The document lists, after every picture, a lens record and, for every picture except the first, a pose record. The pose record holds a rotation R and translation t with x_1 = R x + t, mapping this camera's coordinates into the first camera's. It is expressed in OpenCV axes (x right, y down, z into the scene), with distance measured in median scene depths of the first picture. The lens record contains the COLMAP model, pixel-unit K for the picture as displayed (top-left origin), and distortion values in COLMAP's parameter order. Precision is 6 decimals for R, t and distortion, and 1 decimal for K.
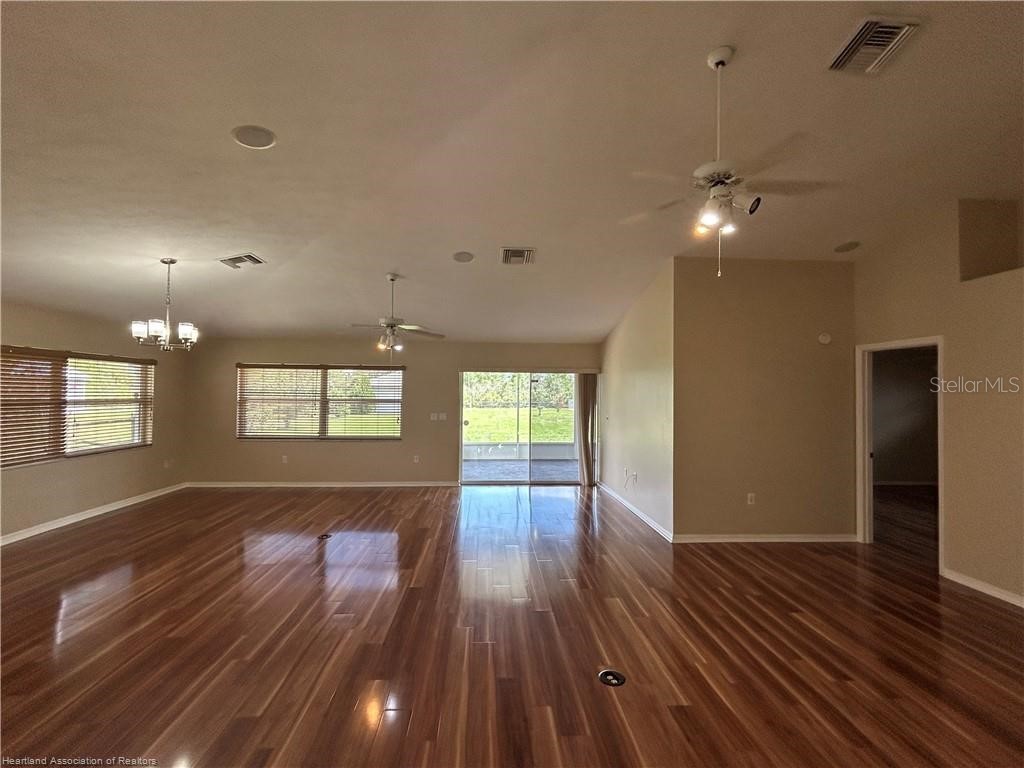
lens RADIAL K [[454.6, 0, 511.2], [0, 454.6, 384.4], [0, 0, 1]] dist [-0.000895, 0.001702]
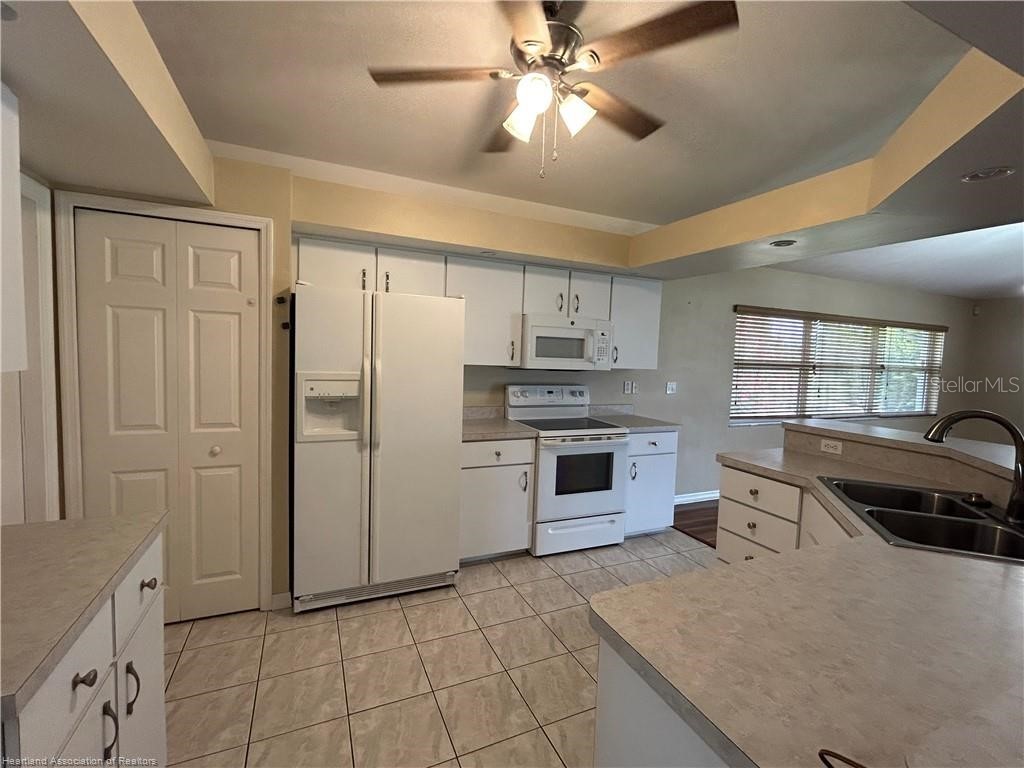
lens RADIAL K [[454.6, 0, 513.4], [0, 454.6, 381.4], [0, 0, 1]] dist [-0.000895, 0.001702]
pose [[0.347616, 0.064070, -0.935445, -0.181909], [-0.014374, 0.997910, 0.063007, 0.012194], [0.937527, -0.008456, 0.347810, -0.159538]]
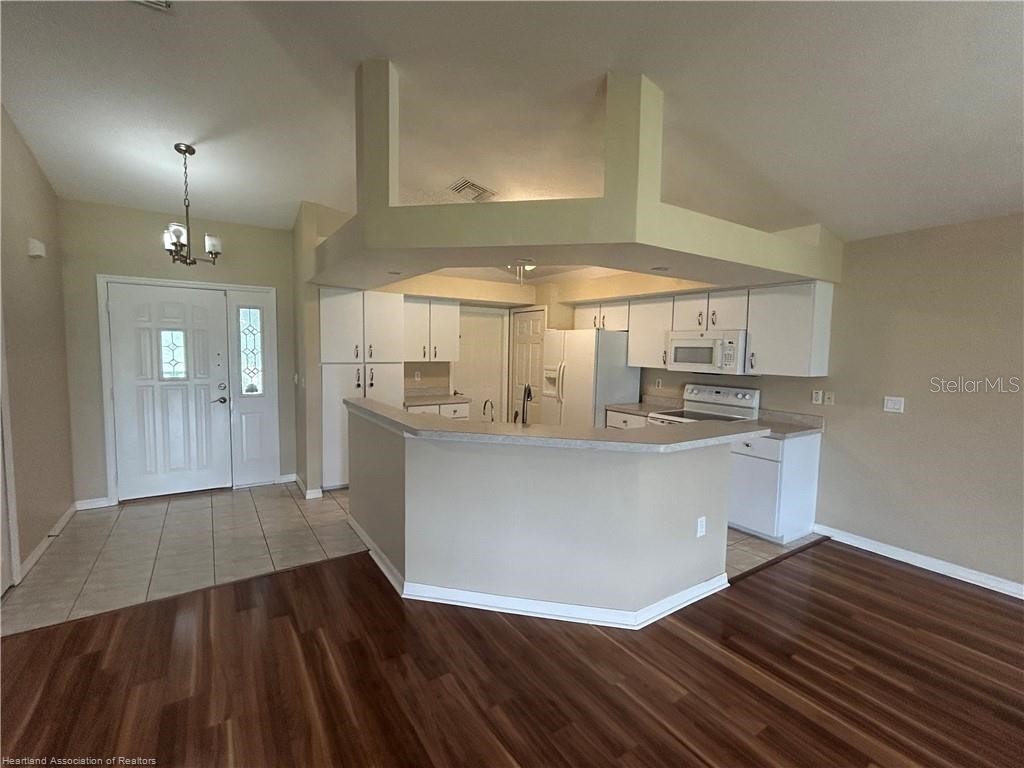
lens RADIAL K [[454.6, 0, 512.3], [0, 454.6, 381.2], [0, 0, 1]] dist [-0.000895, 0.001702]
pose [[-0.866162, 0.012849, -0.499597, -0.099514], [-0.015726, 0.998474, 0.052944, 0.012851], [0.499515, 0.053714, -0.864638, 0.447764]]
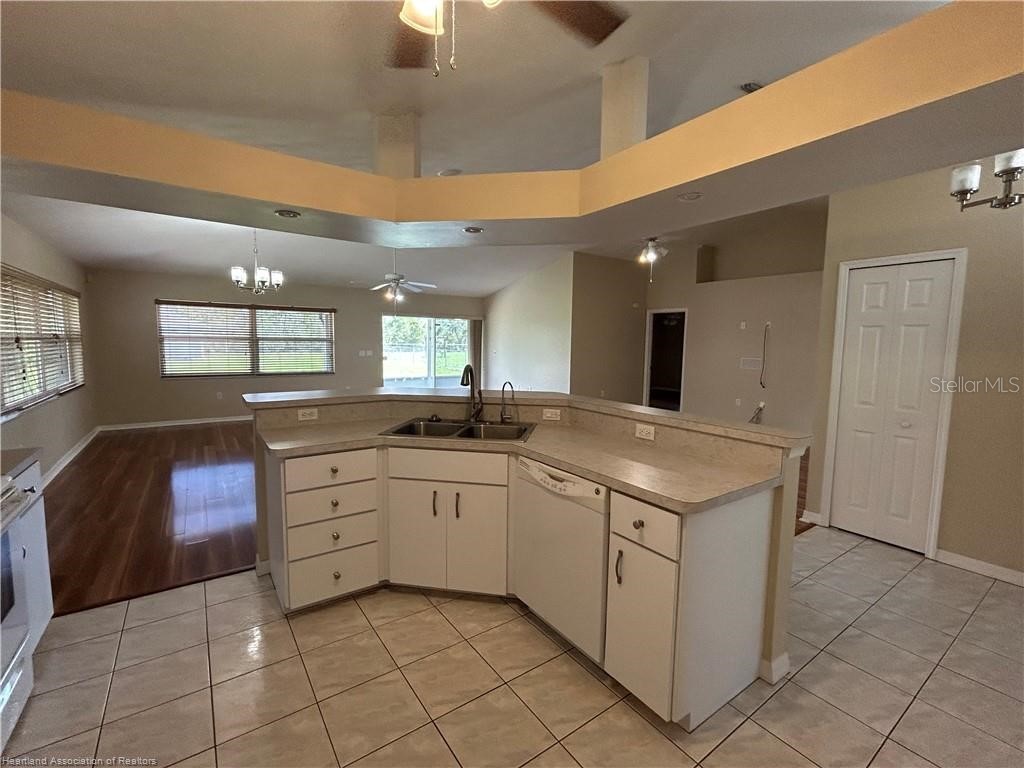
lens RADIAL K [[454.6, 0, 511.8], [0, 454.6, 381.1], [0, 0, 1]] dist [-0.000895, 0.001702]
pose [[0.854001, -0.042398, 0.518542, -0.470236], [-0.016661, 0.993934, 0.108707, 0.008263], [-0.520005, -0.101476, 0.848114, -0.221093]]
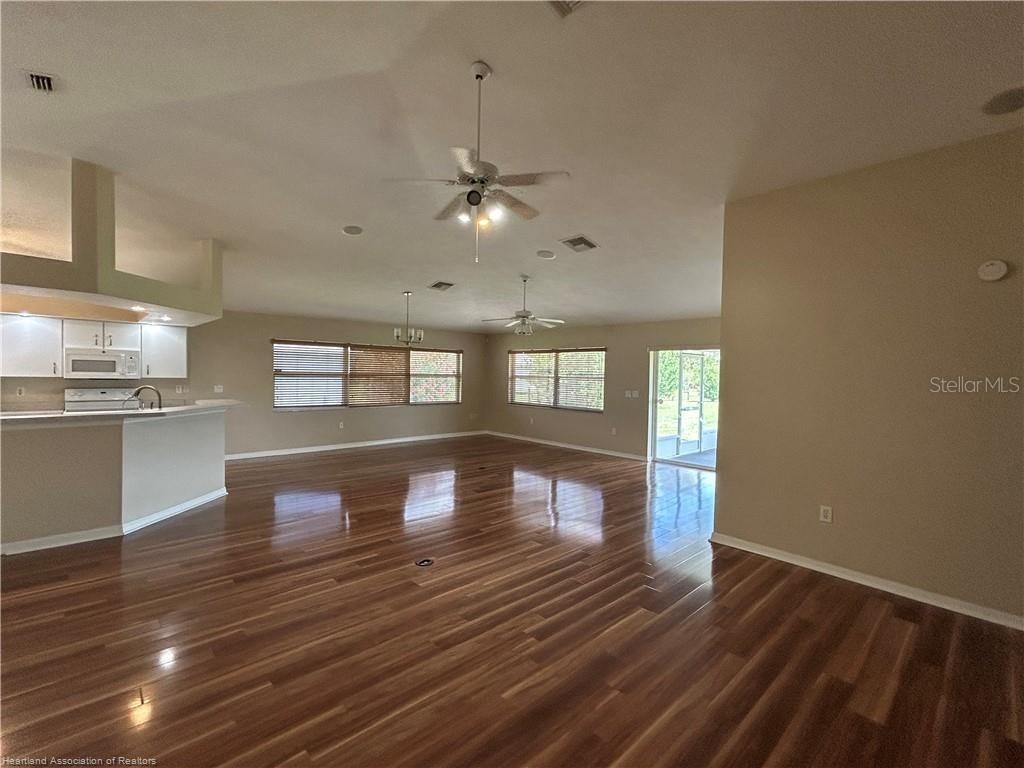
lens RADIAL K [[454.6, 0, 512.1], [0, 454.6, 378.1], [0, 0, 1]] dist [-0.000895, 0.001702]
pose [[0.637522, 0.012366, -0.770333, 0.501571], [0.001901, 0.999843, 0.017623, 0.015015], [0.770429, -0.012699, 0.637399, 0.104822]]
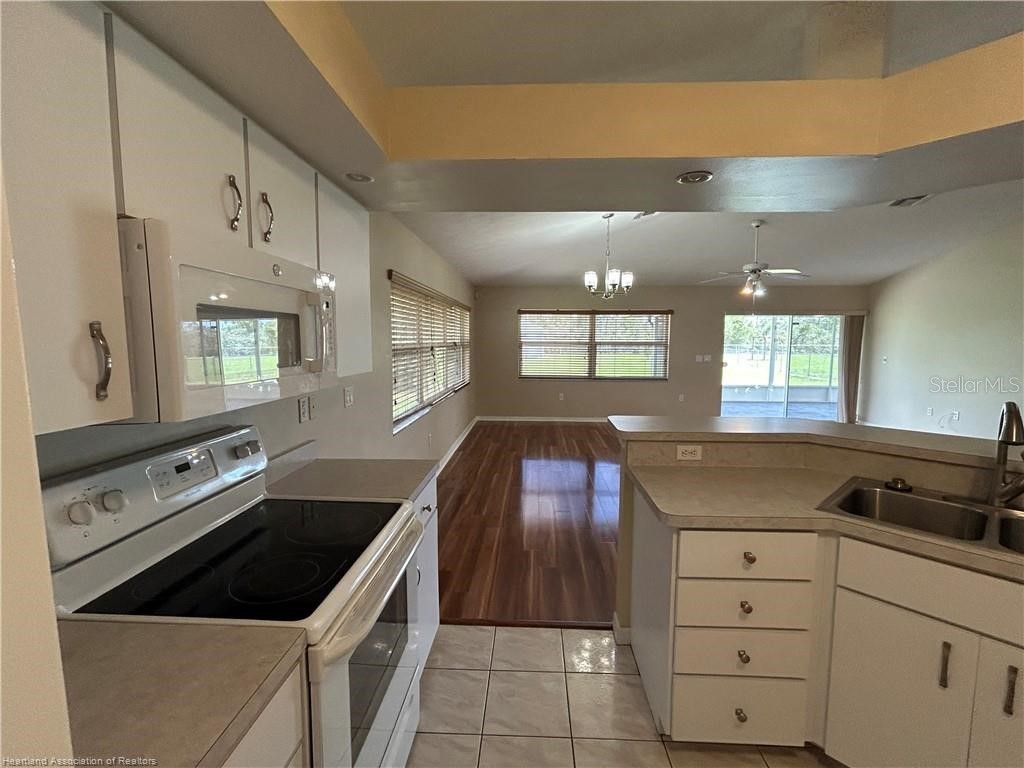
lens RADIAL K [[454.6, 0, 512.1], [0, 454.6, 378.3], [0, 0, 1]] dist [-0.000895, 0.001702]
pose [[0.993466, 0.004179, -0.114055, -0.497562], [0.007779, 0.994526, 0.104198, 0.003683], [0.113866, -0.104405, 0.987995, -0.099841]]
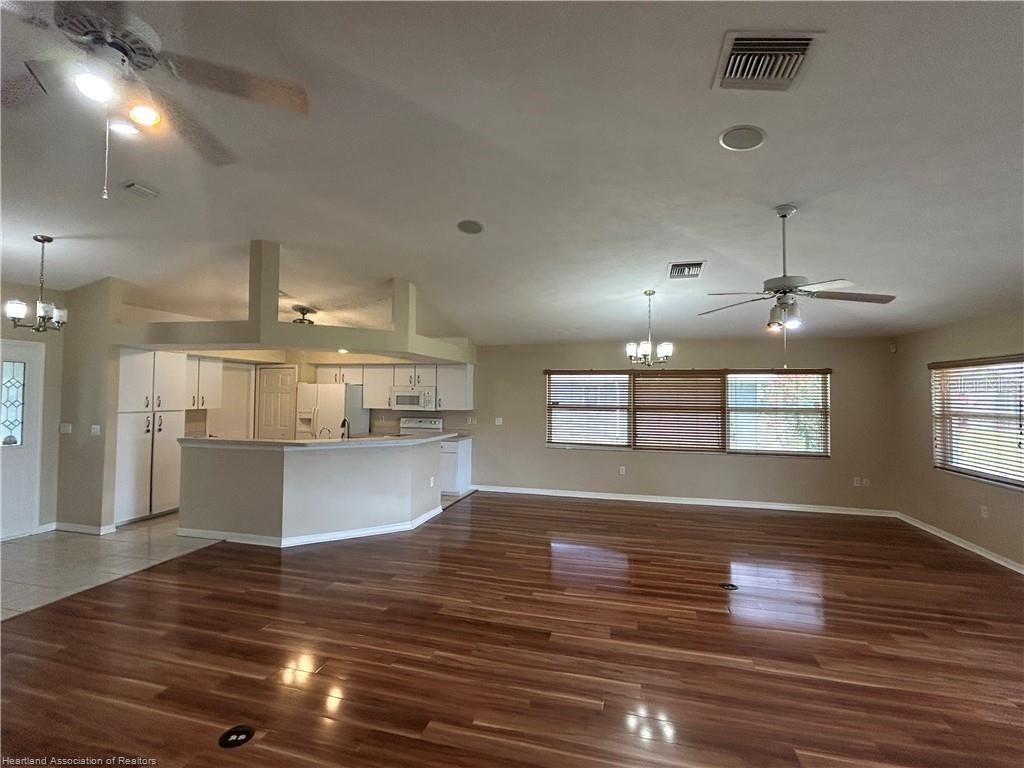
lens RADIAL K [[454.6, 0, 513.7], [0, 454.6, 379.1], [0, 0, 1]] dist [-0.000895, 0.001702]
pose [[-0.306418, -0.047909, -0.950691, 0.300528], [0.005530, 0.998626, -0.052107, 0.013252], [0.951881, -0.021224, -0.305733, 0.590524]]
